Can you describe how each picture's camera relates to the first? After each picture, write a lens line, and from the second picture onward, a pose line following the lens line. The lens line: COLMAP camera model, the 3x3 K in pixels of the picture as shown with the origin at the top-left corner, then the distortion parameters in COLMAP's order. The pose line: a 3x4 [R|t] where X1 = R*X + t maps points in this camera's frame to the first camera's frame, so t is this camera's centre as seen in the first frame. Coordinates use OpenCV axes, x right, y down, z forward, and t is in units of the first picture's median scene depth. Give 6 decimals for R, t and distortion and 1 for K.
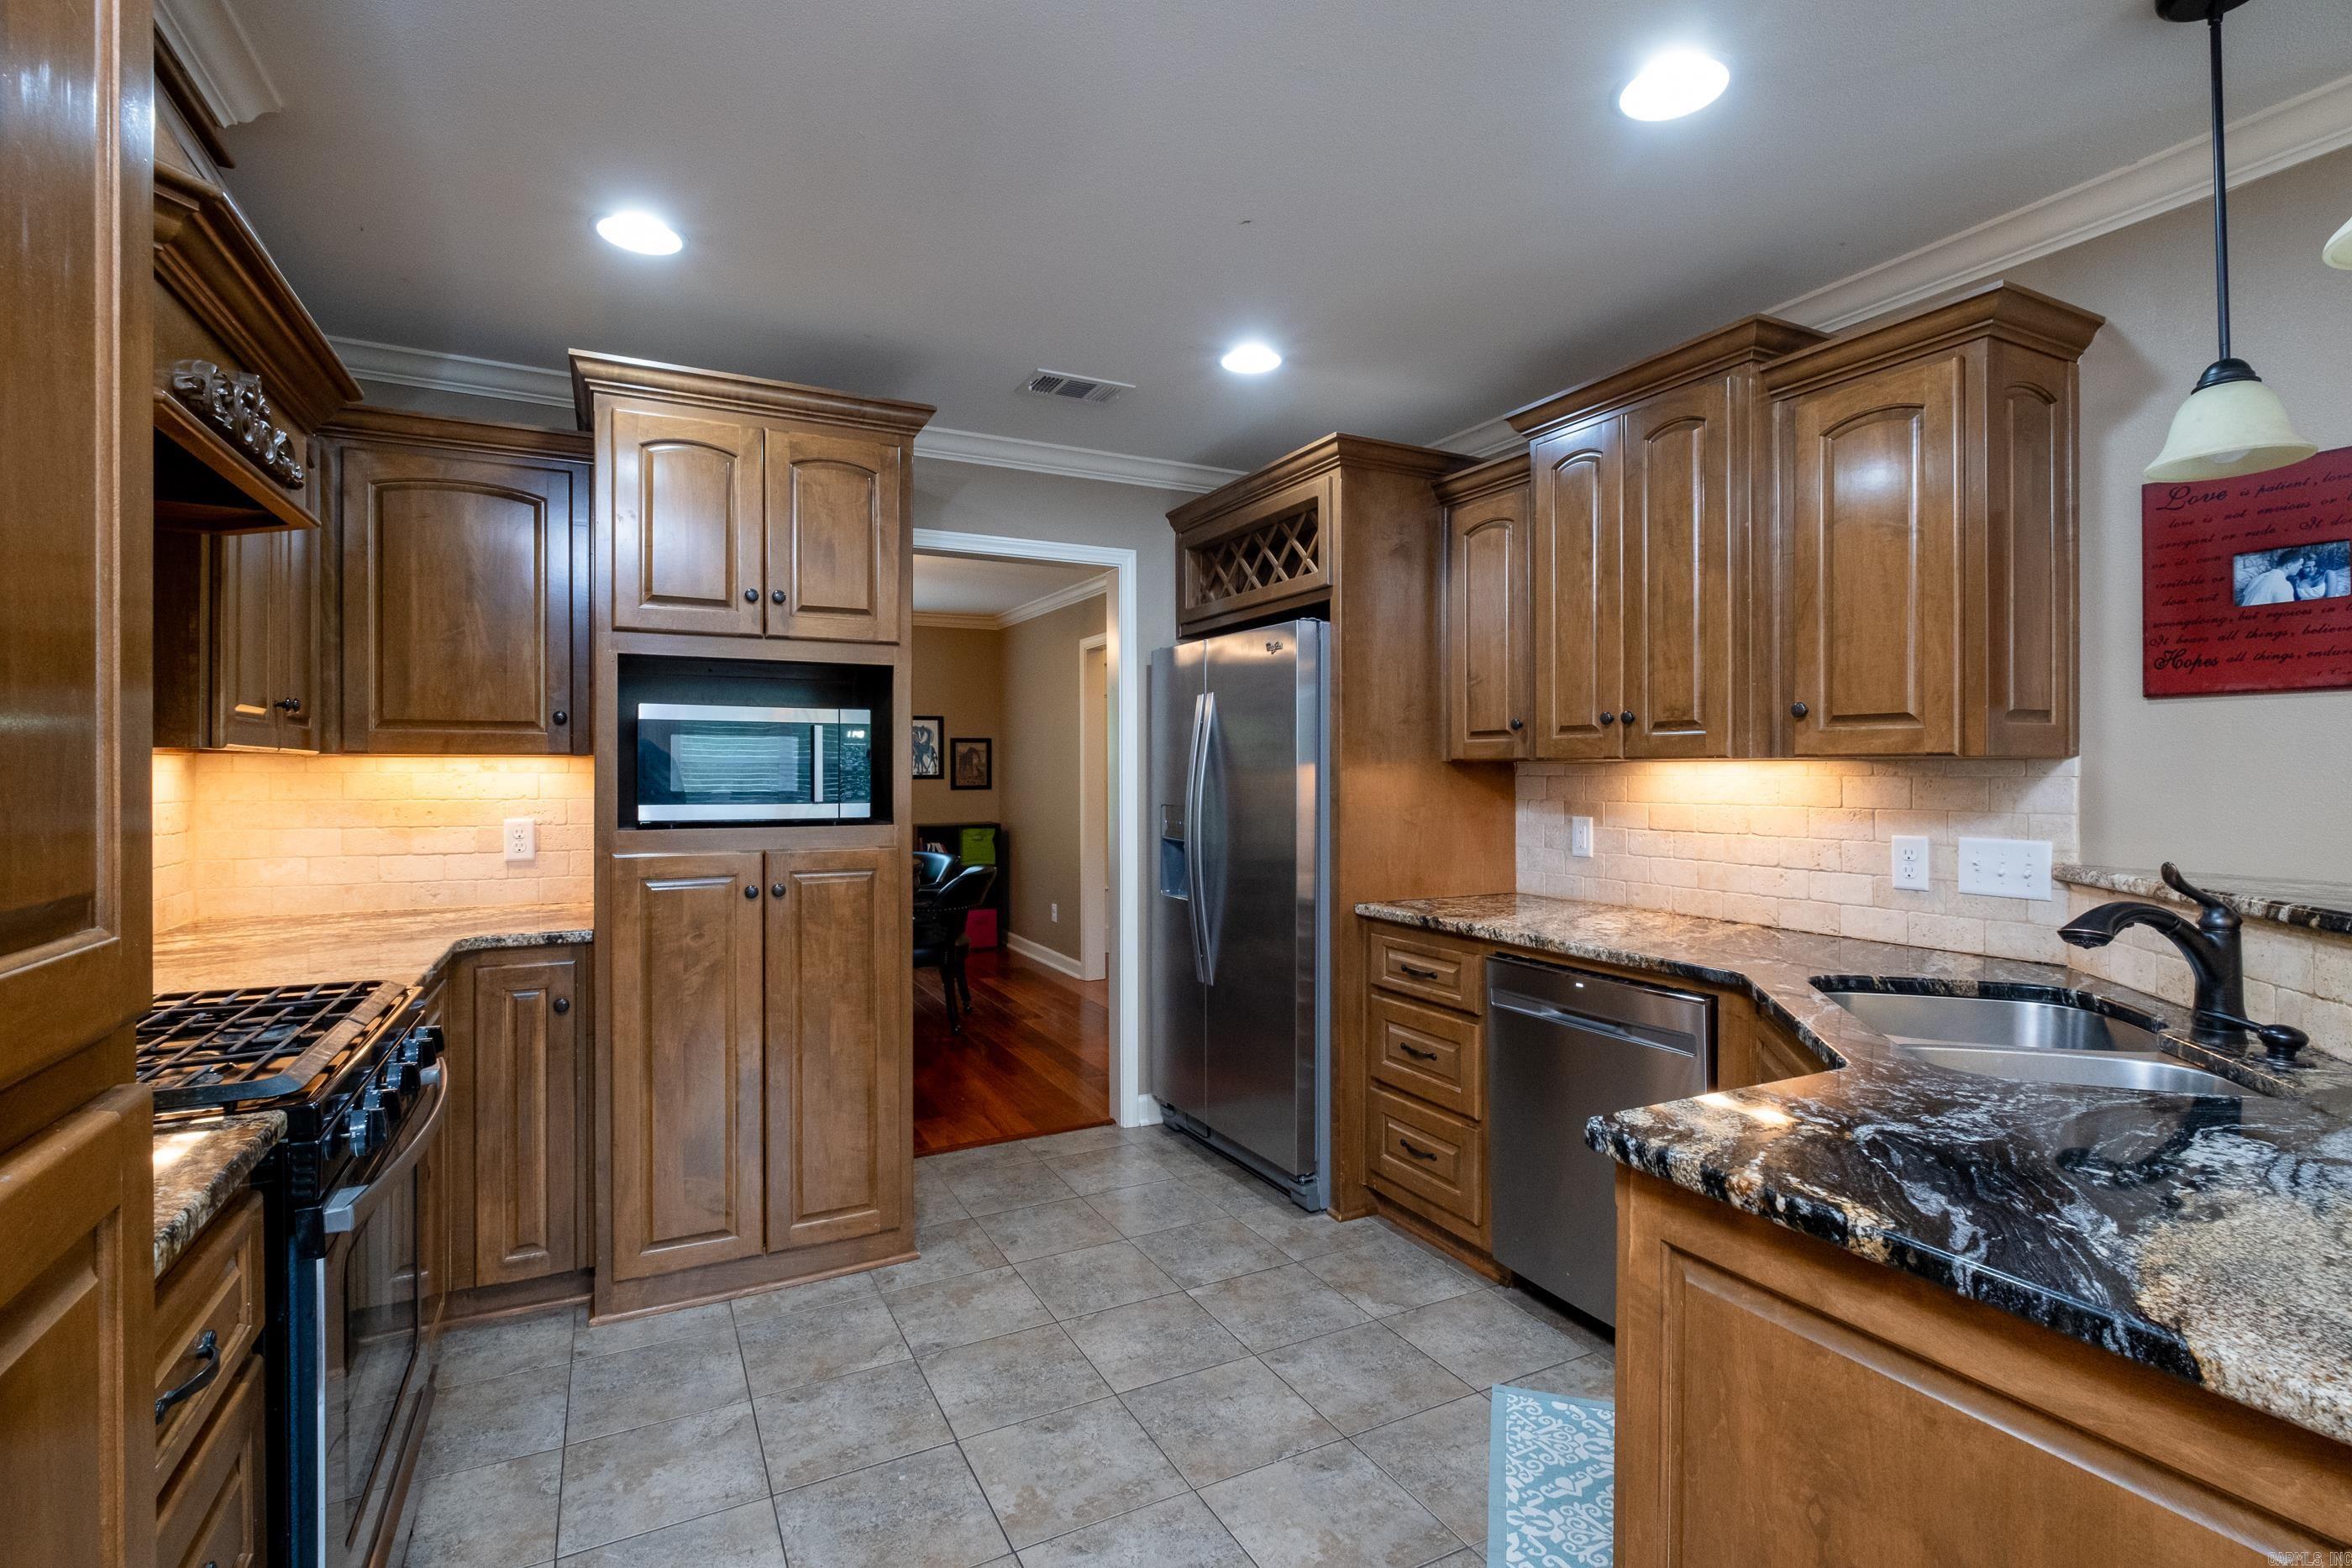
lens RADIAL K [[1032.7, 0, 1007.1], [0, 1032.7, 784.8], [0, 0, 1]] dist [-0.002497, -0.001376]
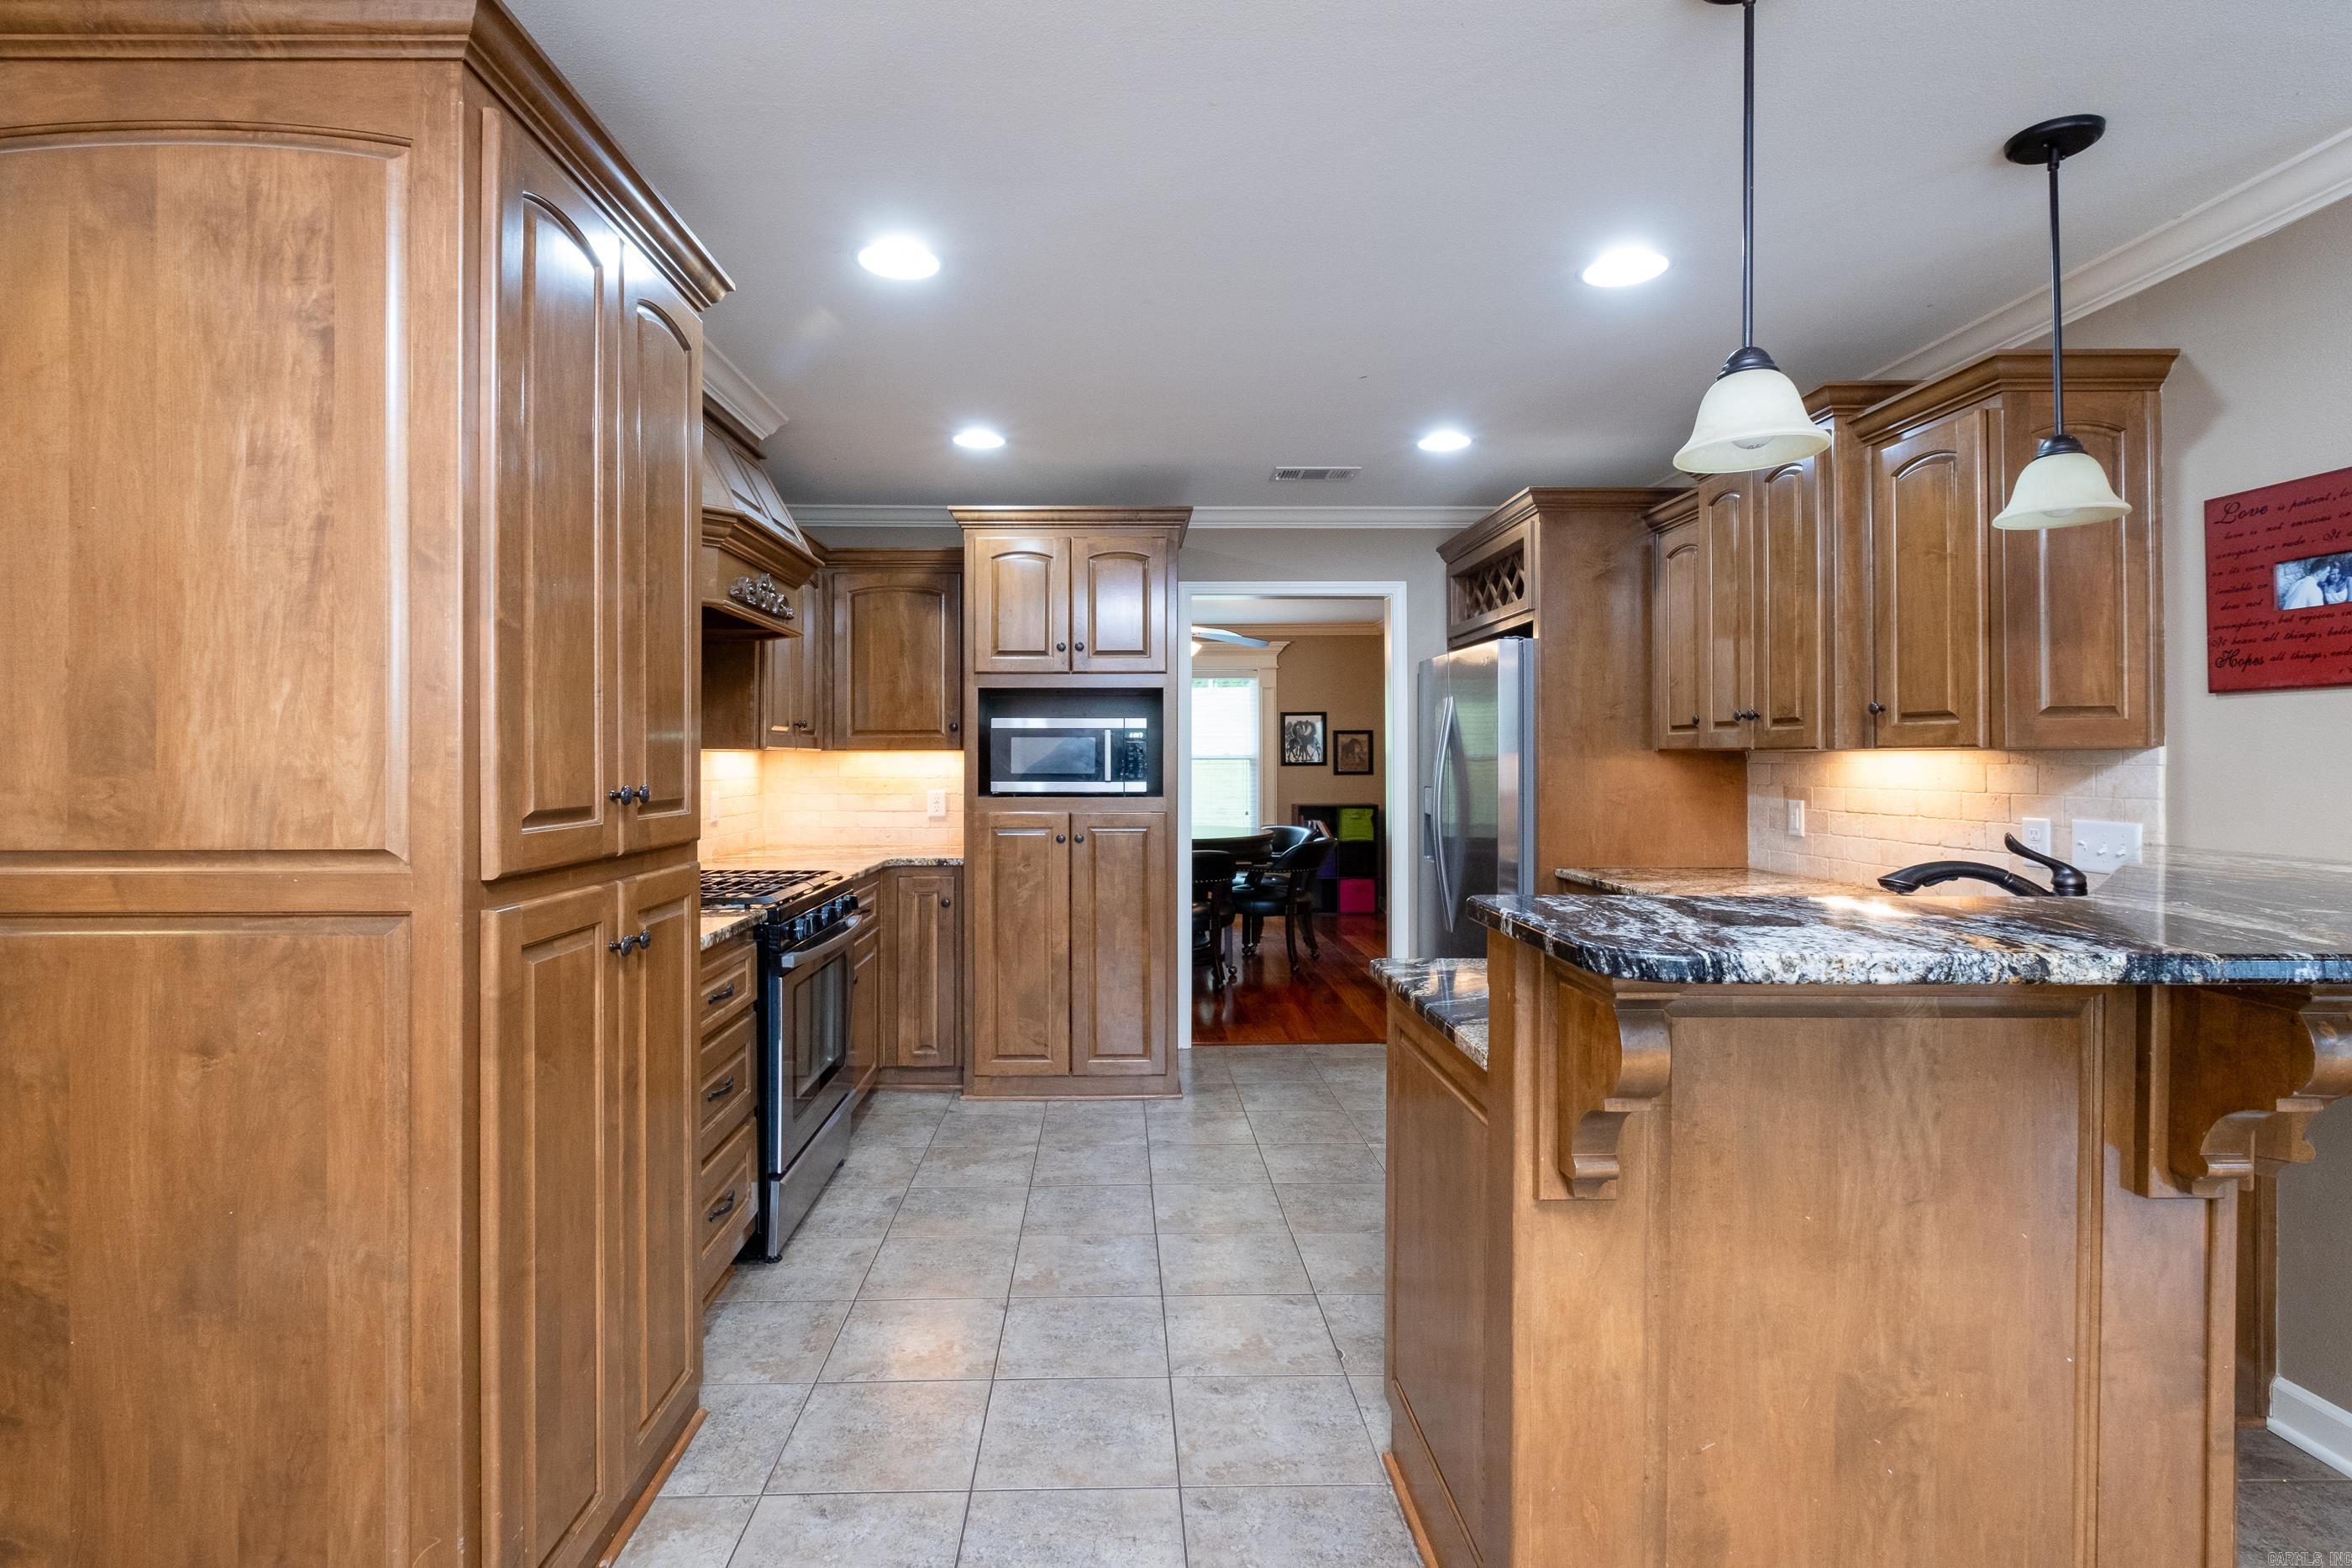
lens RADIAL K [[1032.7, 0, 1176.5], [0, 1032.7, 769.1], [0, 0, 1]] dist [-0.002497, -0.001376]
pose [[0.944450, 0.002628, -0.328644, 0.425095], [-0.003282, 0.999994, -0.001435, 0.001466], [0.328638, 0.002434, 0.944453, -0.404814]]
